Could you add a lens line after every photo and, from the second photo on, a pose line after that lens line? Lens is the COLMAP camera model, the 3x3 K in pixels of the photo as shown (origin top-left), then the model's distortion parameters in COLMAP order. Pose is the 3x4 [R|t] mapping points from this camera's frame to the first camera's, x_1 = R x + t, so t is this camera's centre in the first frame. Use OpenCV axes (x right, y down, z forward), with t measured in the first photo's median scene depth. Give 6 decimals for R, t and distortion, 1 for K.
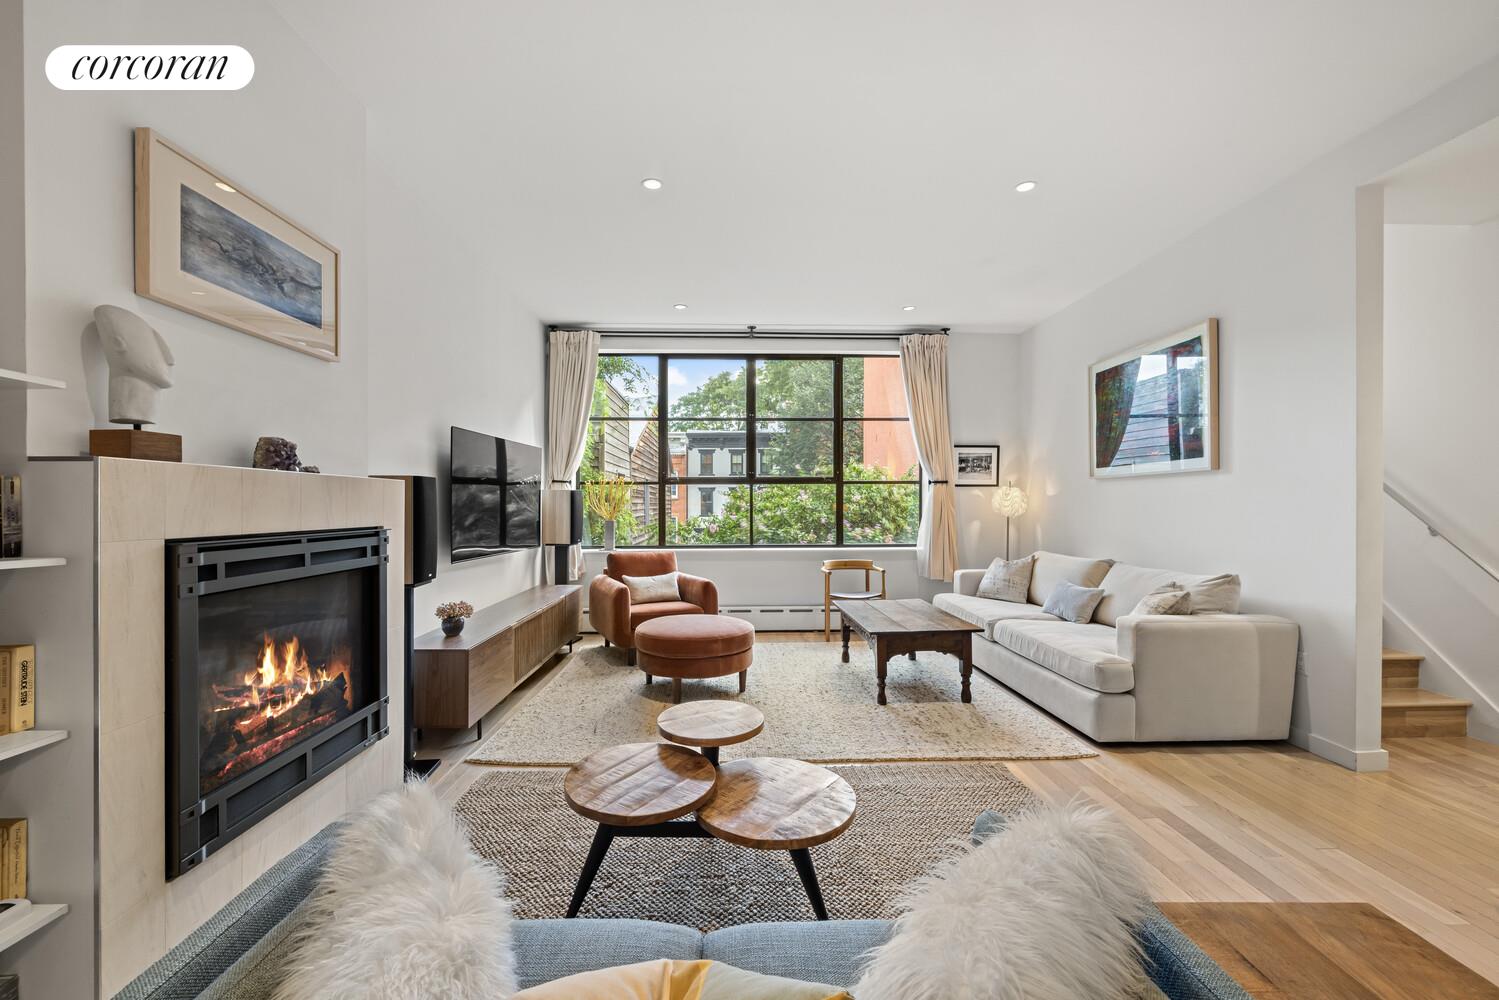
lens RADIAL K [[608.0, 0, 749.5], [0, 608.0, 500.0], [0, 0, 1]] dist [-0.000046, -0.000016]
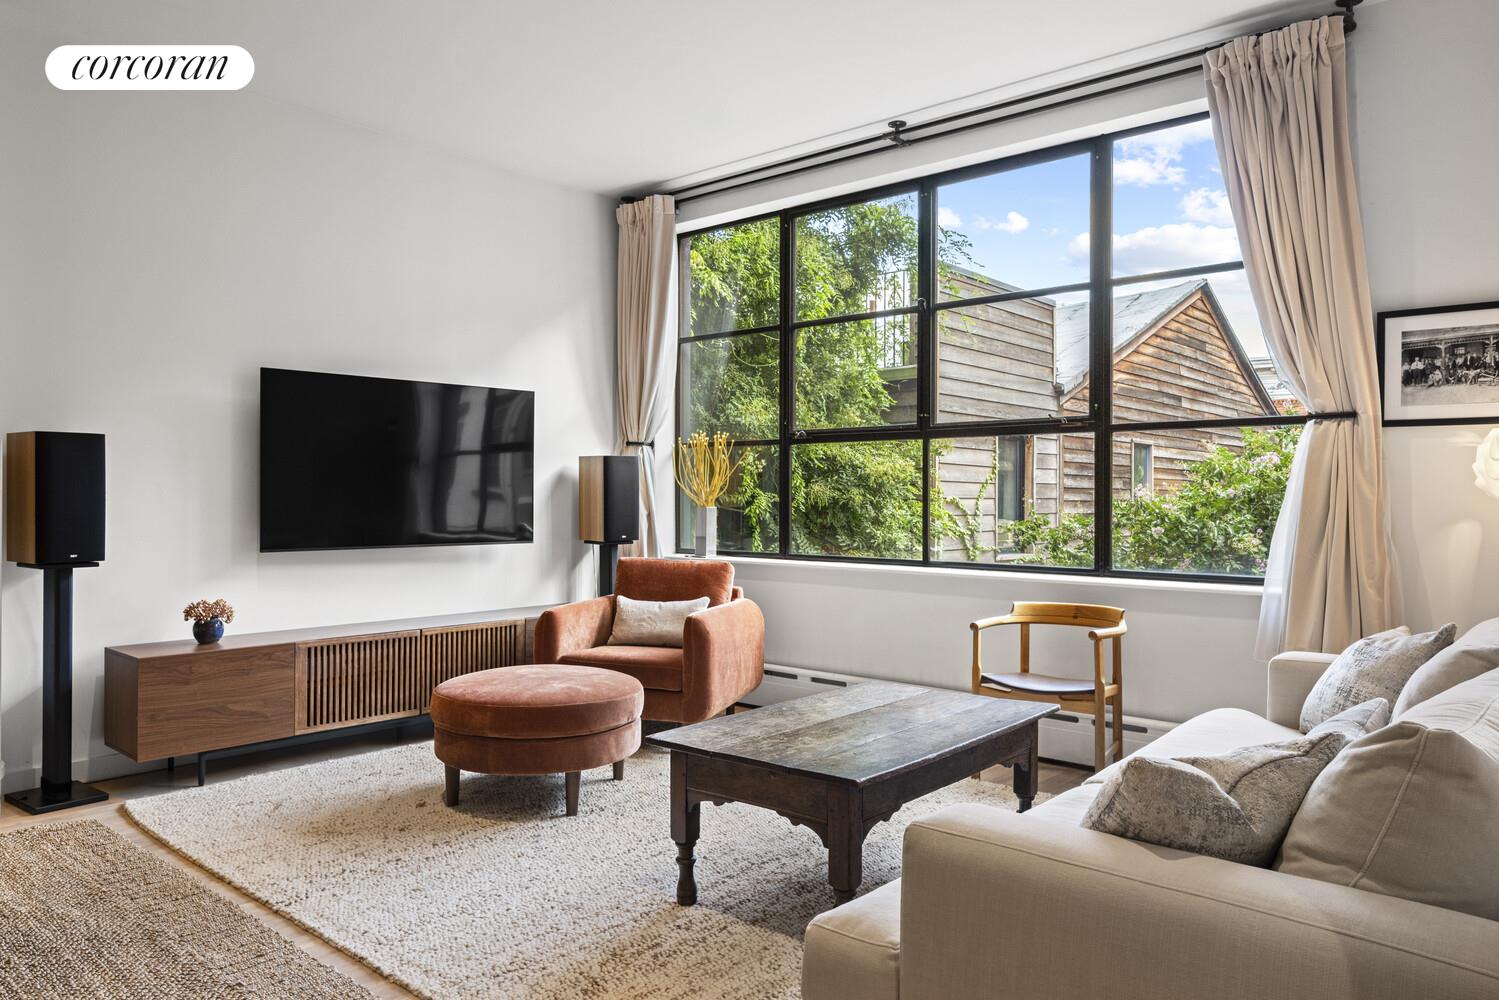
lens RADIAL K [[1025.6, 0, 720.8], [0, 1025.6, 491.6], [0, 0, 1]] dist [-0.001456, -0.000807]
pose [[0.726427, 0.002893, -0.687238, 0.545003], [-0.002066, 0.999996, 0.002025, 0.019136], [0.687241, -0.000051, 0.726430, 0.329252]]
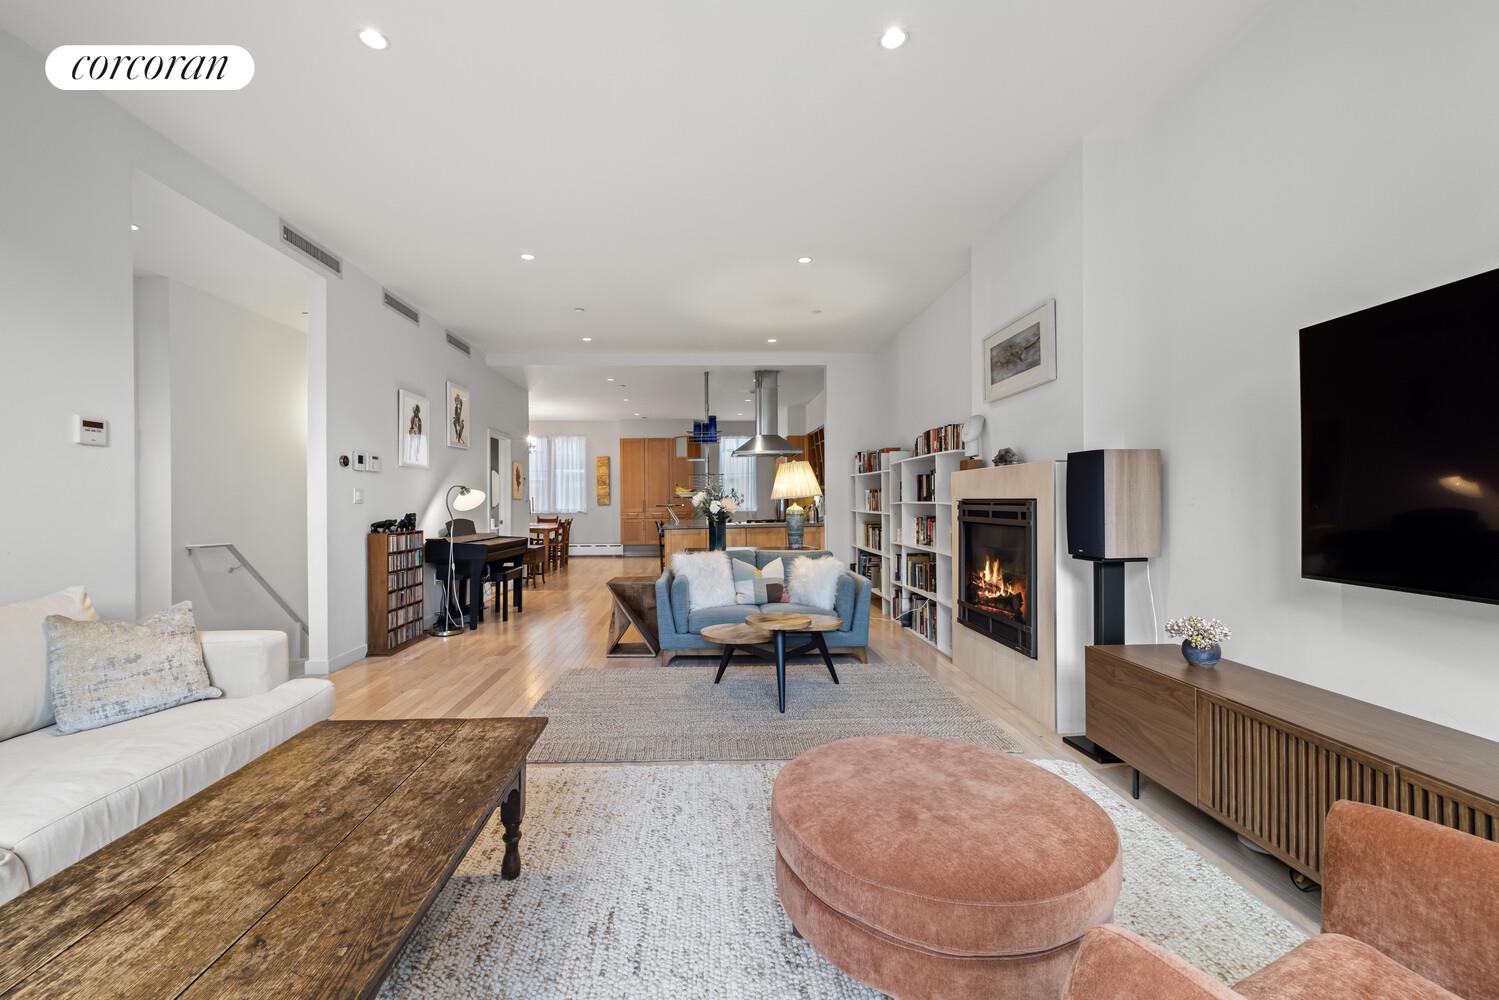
lens RADIAL K [[614.1, 0, 732.9], [0, 614.1, 501.0], [0, 0, 1]] dist [0.000168, 0.000001]
pose [[-0.999881, 0.011416, -0.010391, 0.029553], [0.011484, 0.999913, -0.006443, 0.022911], [0.010316, -0.006561, -0.999925, 1.077878]]
